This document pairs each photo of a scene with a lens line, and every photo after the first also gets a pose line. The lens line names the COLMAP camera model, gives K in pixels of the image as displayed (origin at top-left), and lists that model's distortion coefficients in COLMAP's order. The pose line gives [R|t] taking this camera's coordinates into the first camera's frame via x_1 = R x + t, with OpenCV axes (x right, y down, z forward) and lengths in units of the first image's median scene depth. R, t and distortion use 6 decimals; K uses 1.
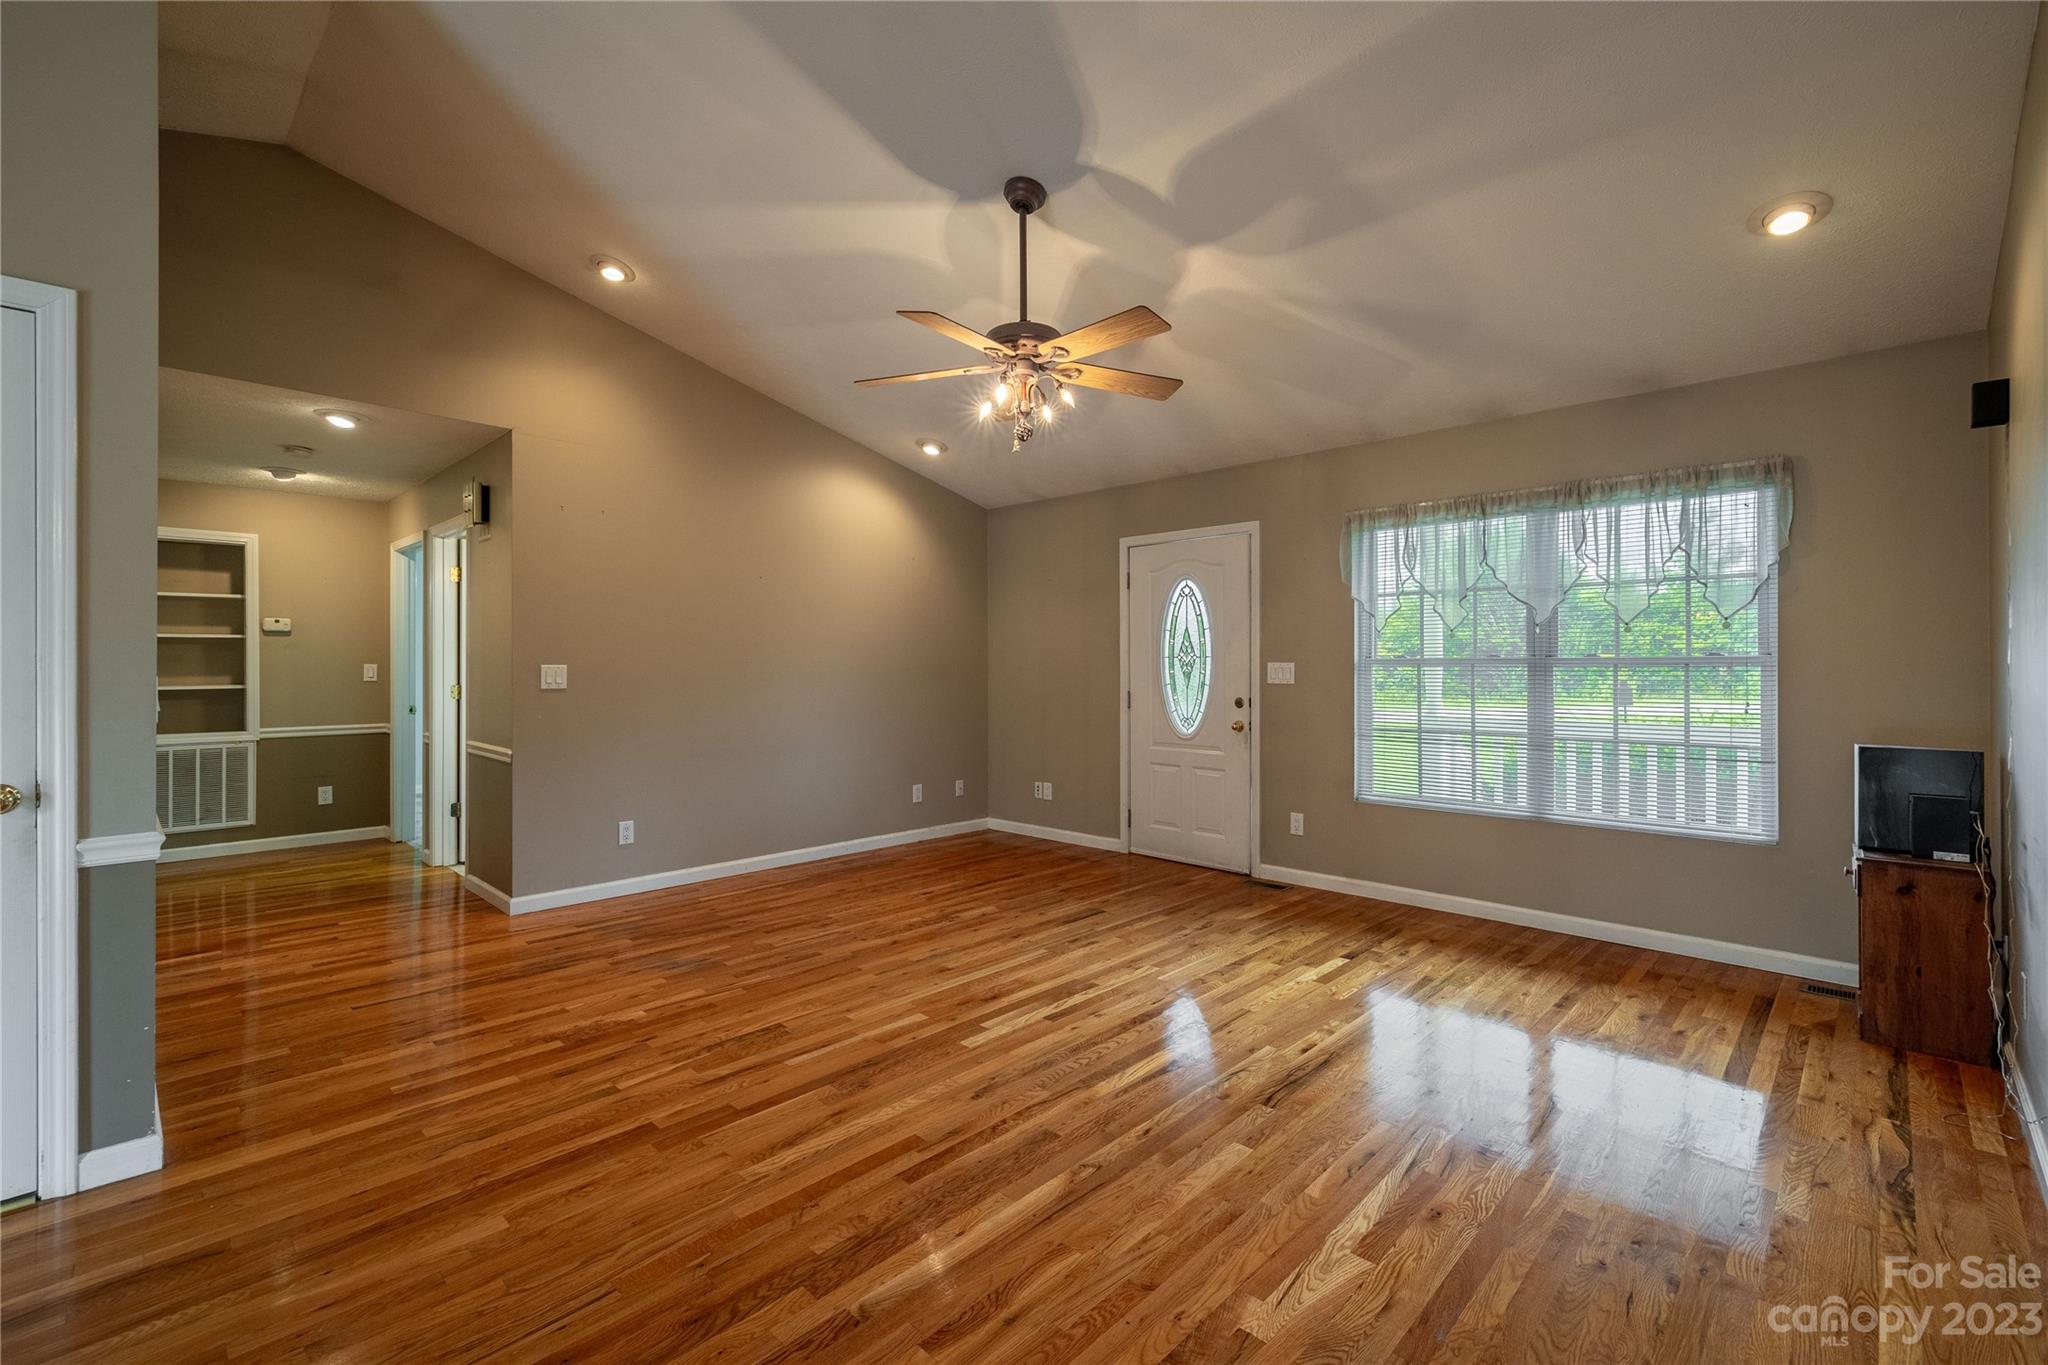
lens RADIAL K [[885.8, 0, 1025.8], [0, 885.8, 662.2], [0, 0, 1]] dist [-0.000730, 0.000505]
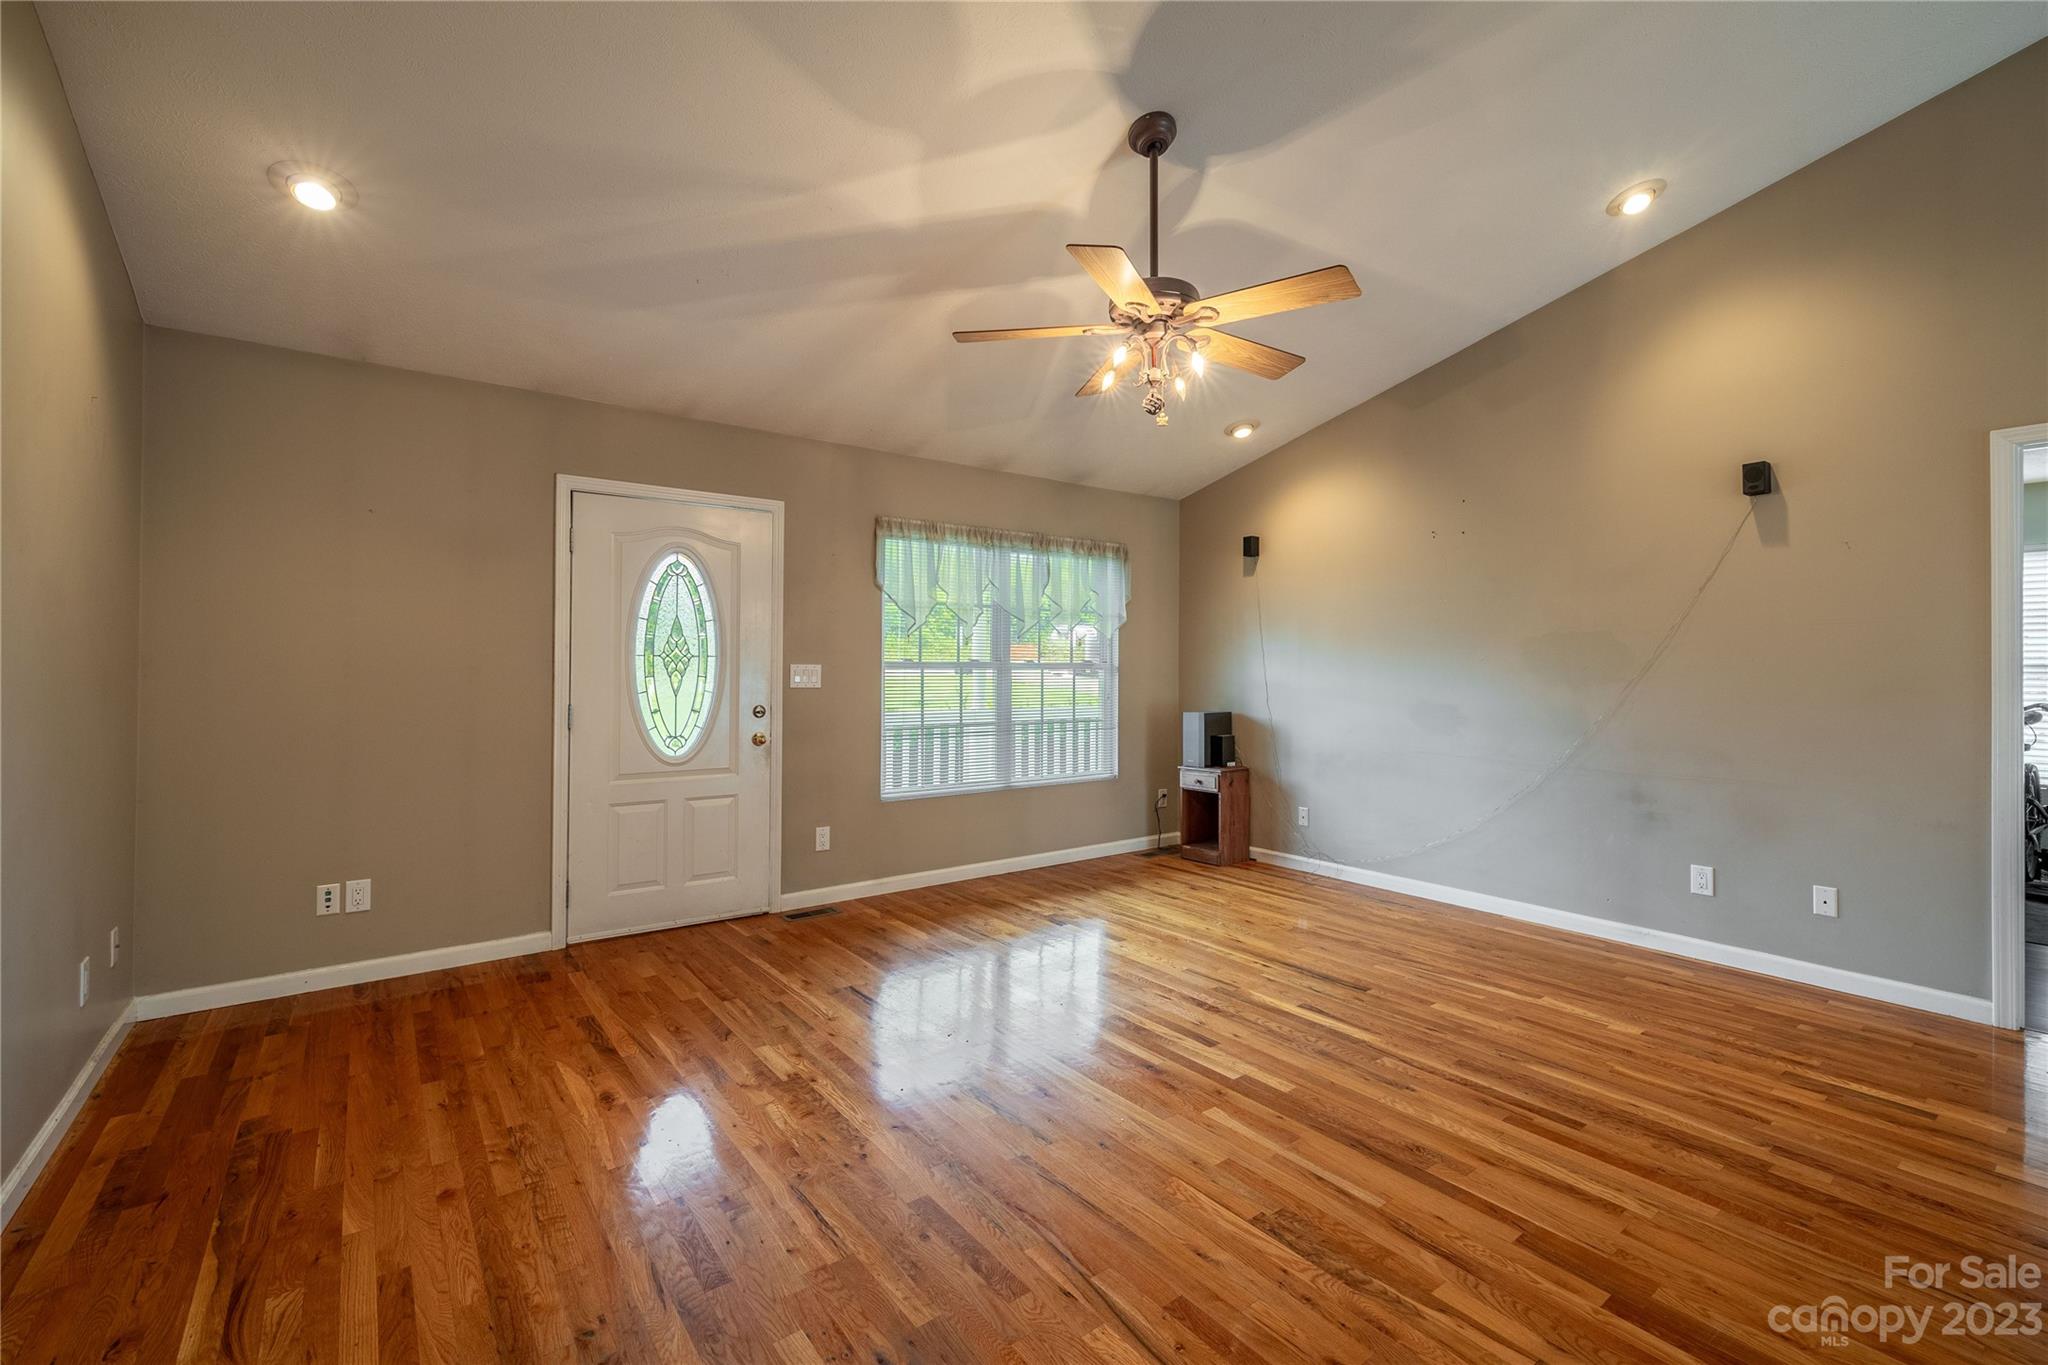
lens RADIAL K [[885.8, 0, 1025.8], [0, 885.8, 662.2], [0, 0, 1]] dist [-0.000730, 0.000505]
pose [[0.150053, 0.006678, 0.988655, -0.769107], [-0.010192, 0.999934, -0.005207, 0.000689], [-0.988625, -0.009295, 0.150111, 0.863935]]
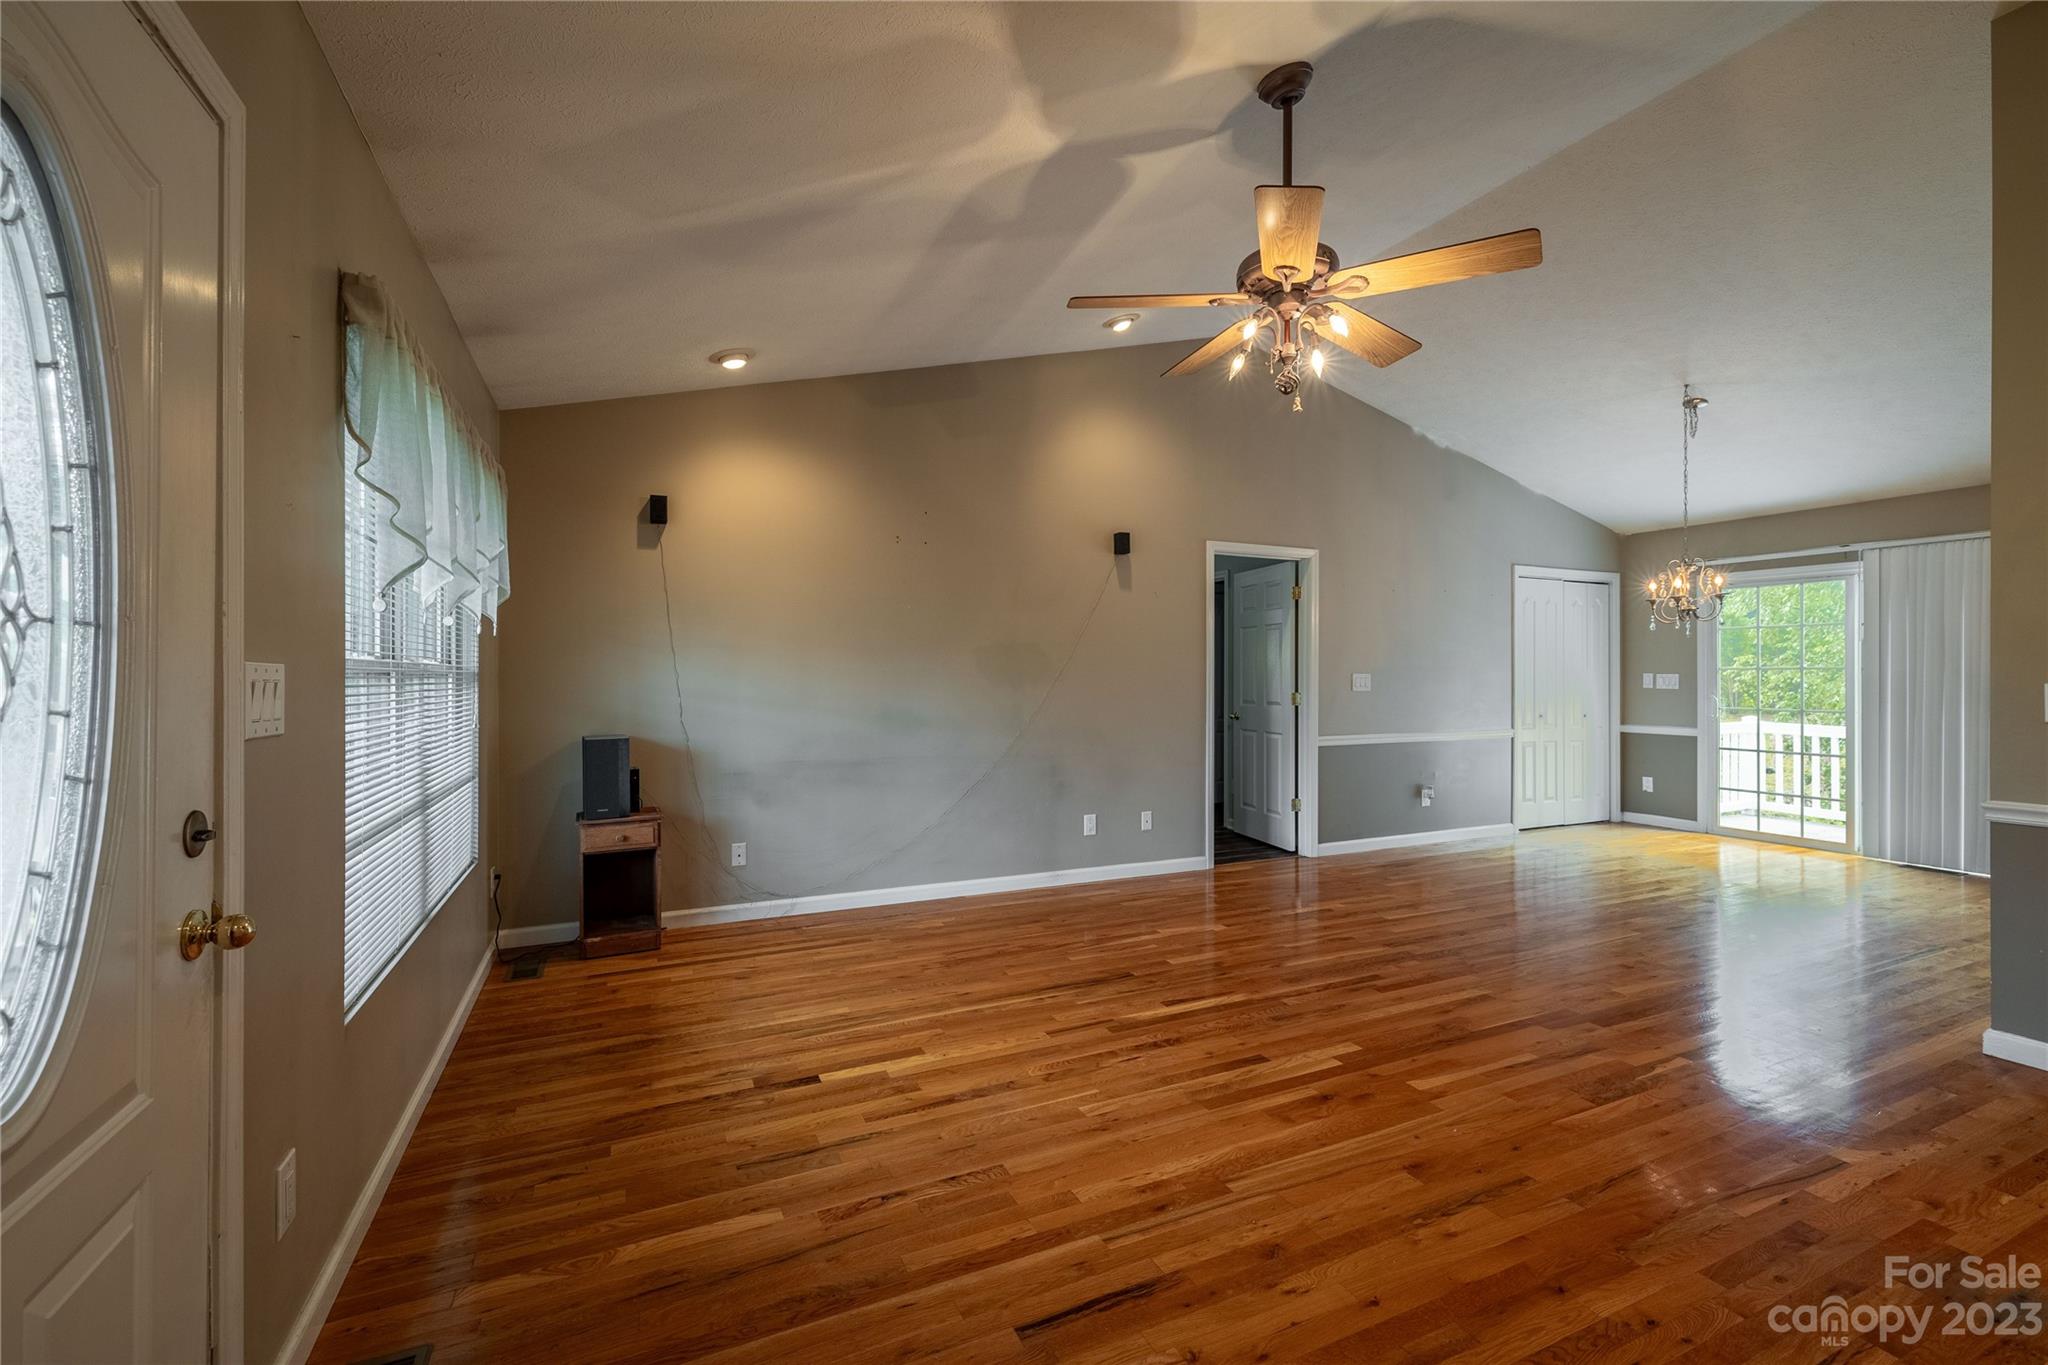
lens RADIAL K [[873.9, 0, 1036.2], [0, 873.9, 678.8], [0, 0, 1]] dist [-0.002612, -0.000531]
pose [[-0.937984, -0.000660, 0.346678, -0.054491], [-0.001300, 0.999998, -0.001615, 0.006672], [-0.346676, -0.001966, -0.937983, 1.580534]]
